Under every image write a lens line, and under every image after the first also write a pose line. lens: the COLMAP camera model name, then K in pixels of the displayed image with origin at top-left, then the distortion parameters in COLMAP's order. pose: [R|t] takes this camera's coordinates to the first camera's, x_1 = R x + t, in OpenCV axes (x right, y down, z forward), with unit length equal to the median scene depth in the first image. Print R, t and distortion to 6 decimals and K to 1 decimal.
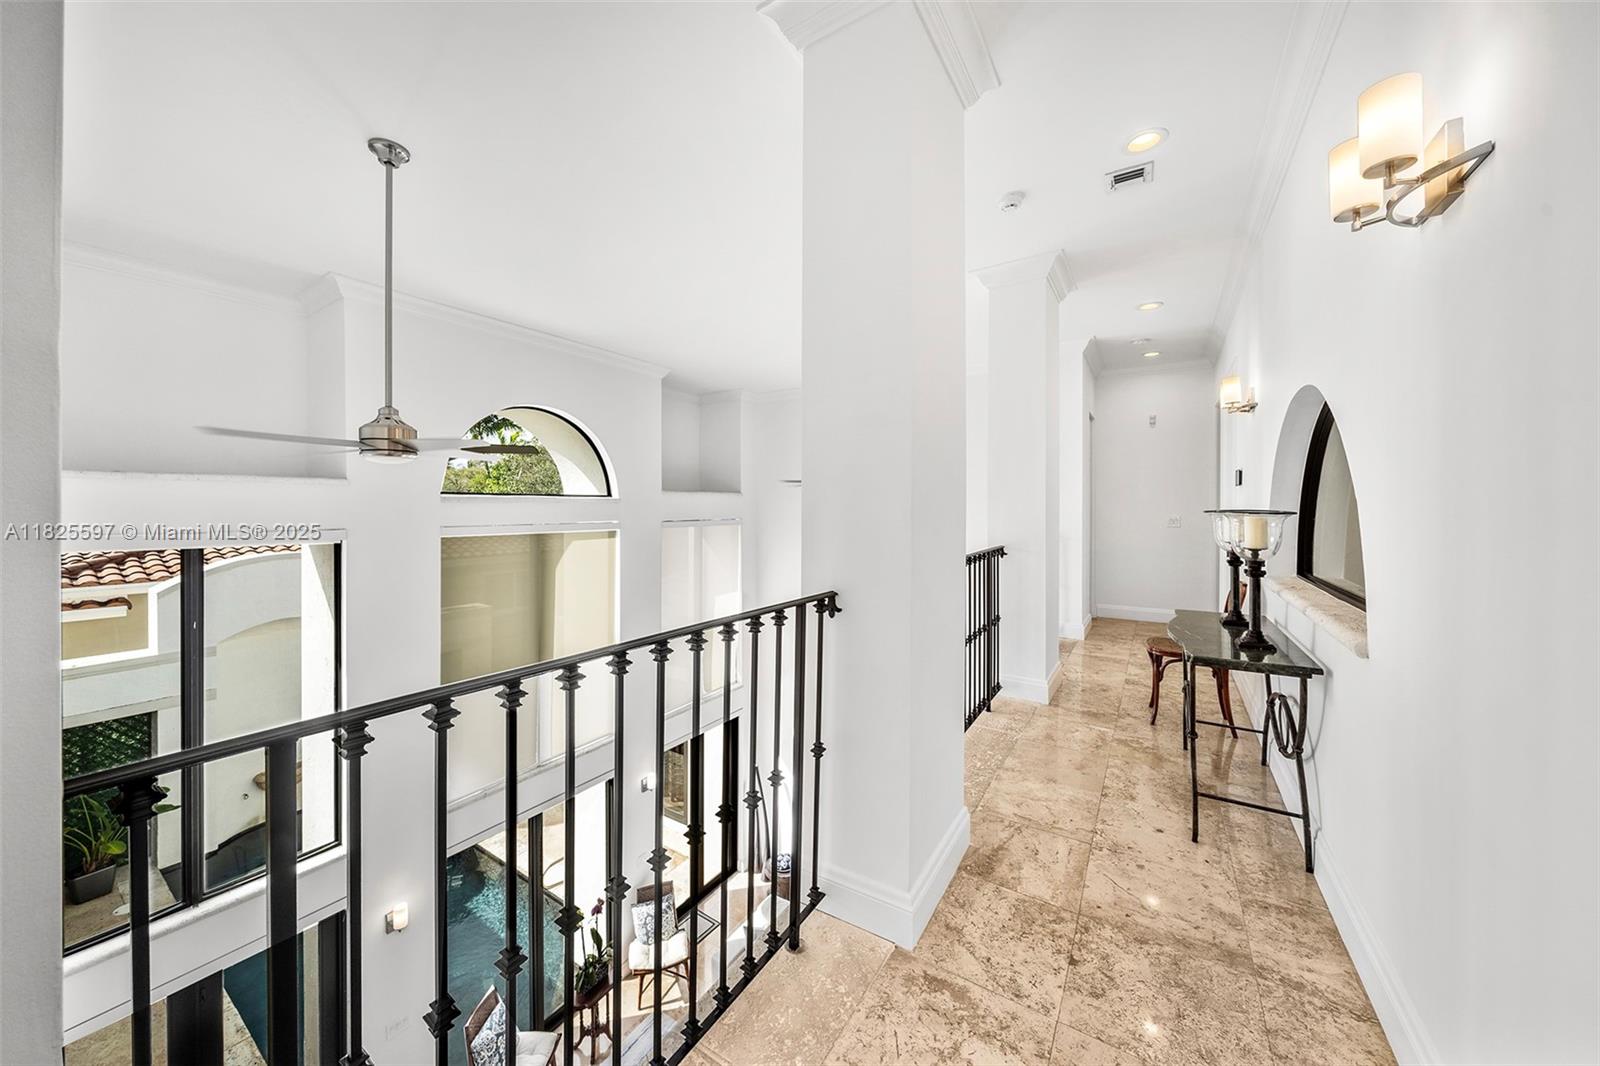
lens RADIAL K [[558.0, 0, 801.4], [0, 558.0, 507.3], [0, 0, 1]] dist [-0.000779, -0.000197]
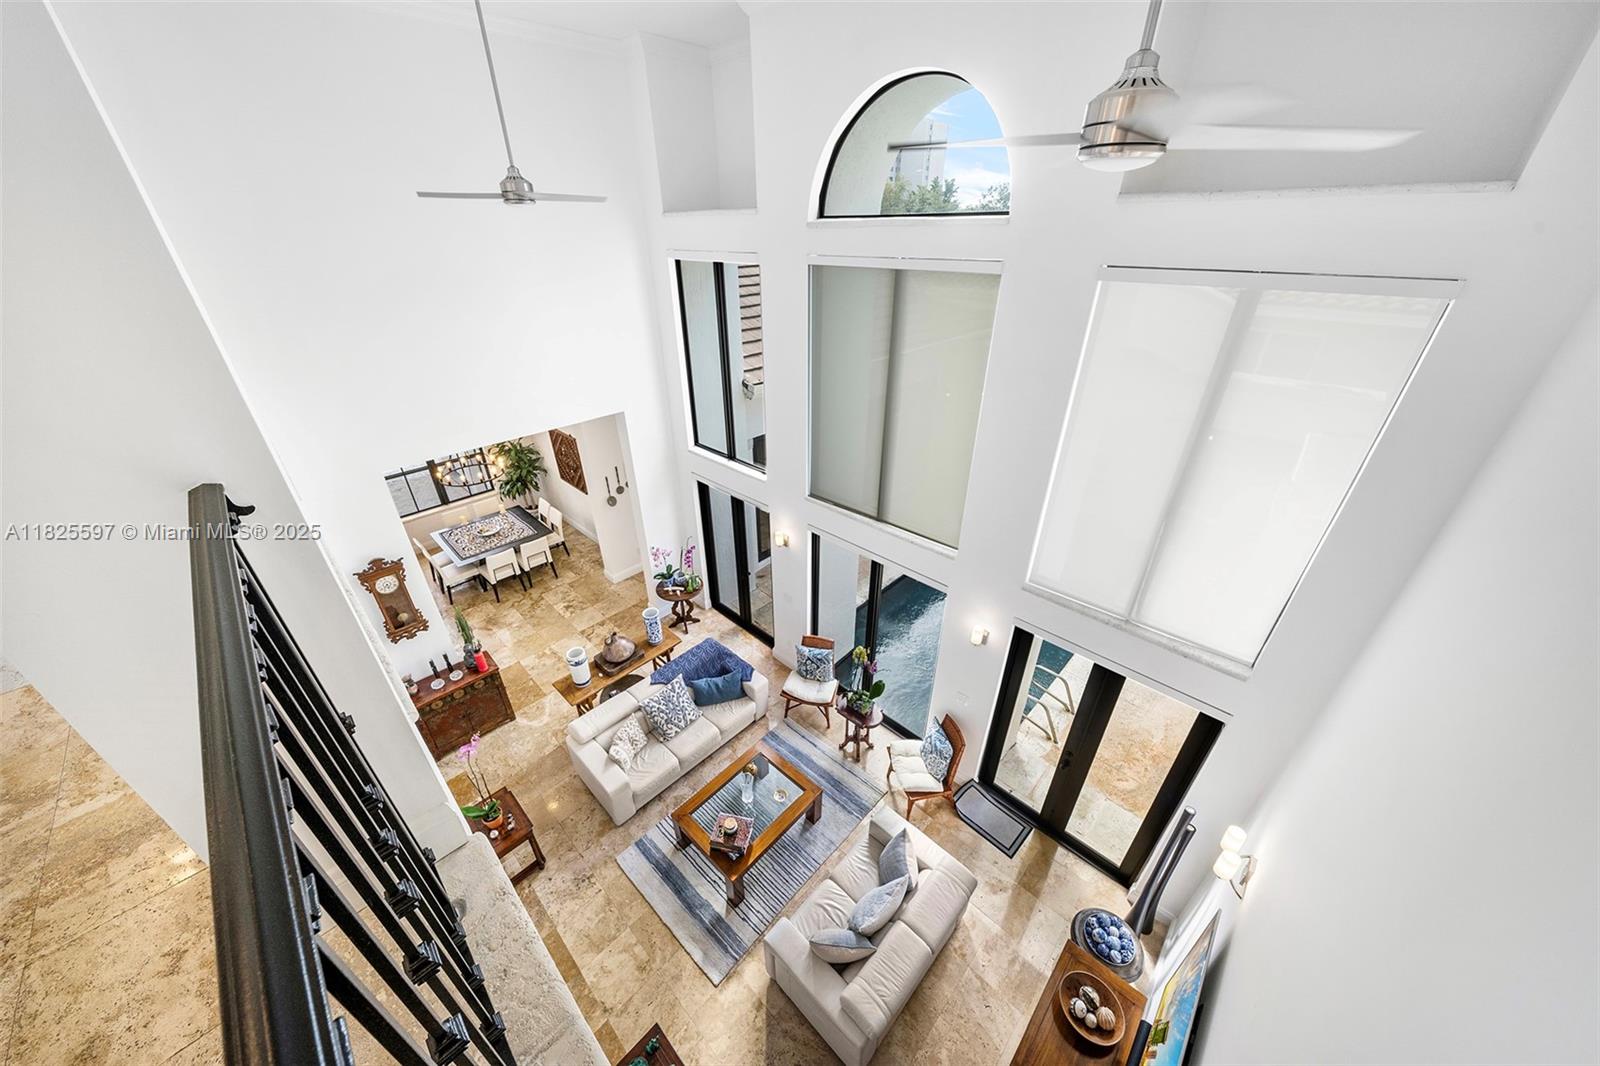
lens RADIAL K [[536.1, 0, 797.8], [0, 536.1, 527.2], [0, 0, 1]] dist [-0.004382, -0.000093]
pose [[-0.207464, 0.484966, -0.849568, 0.657269], [0.010335, 0.869502, 0.493821, -0.024668], [0.978188, 0.093670, -0.185403, 1.692590]]
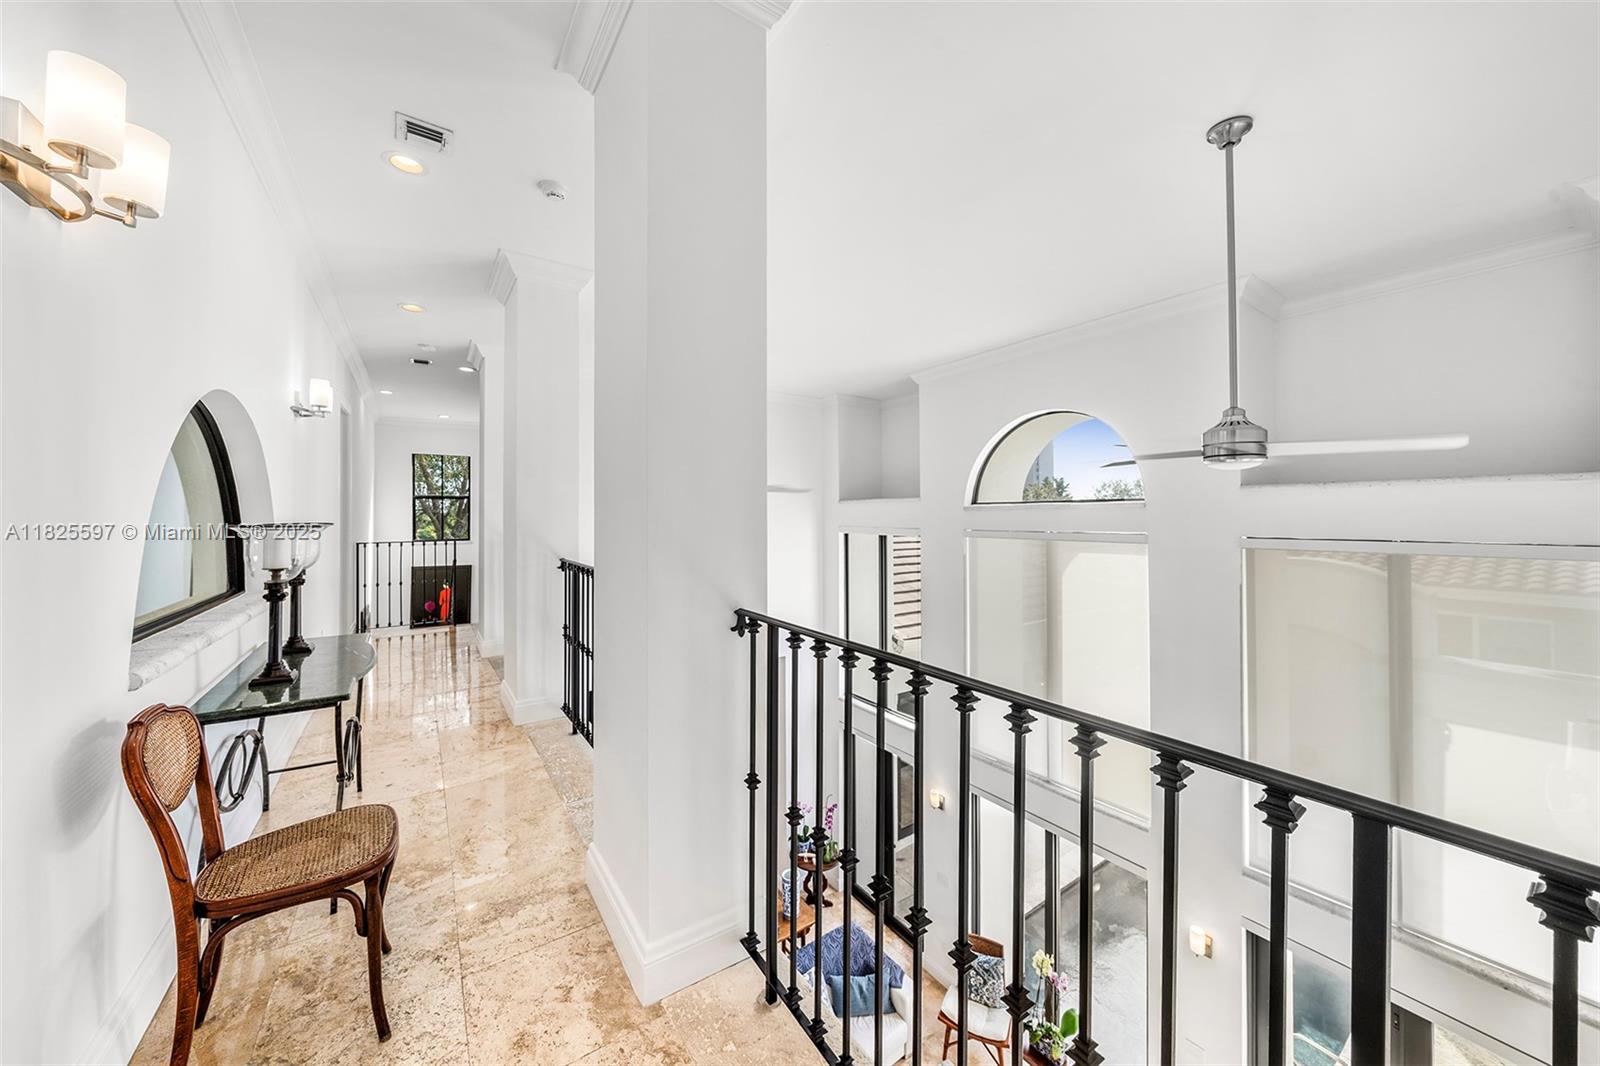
lens RADIAL K [[562.4, 0, 791.2], [0, 562.4, 507.0], [0, 0, 1]] dist [-0.005728, -0.000232]
pose [[-0.401335, -0.010586, -0.915870, 0.987577], [0.003978, 0.999904, -0.013301, -0.002753], [0.915923, -0.008981, -0.401255, 1.603367]]
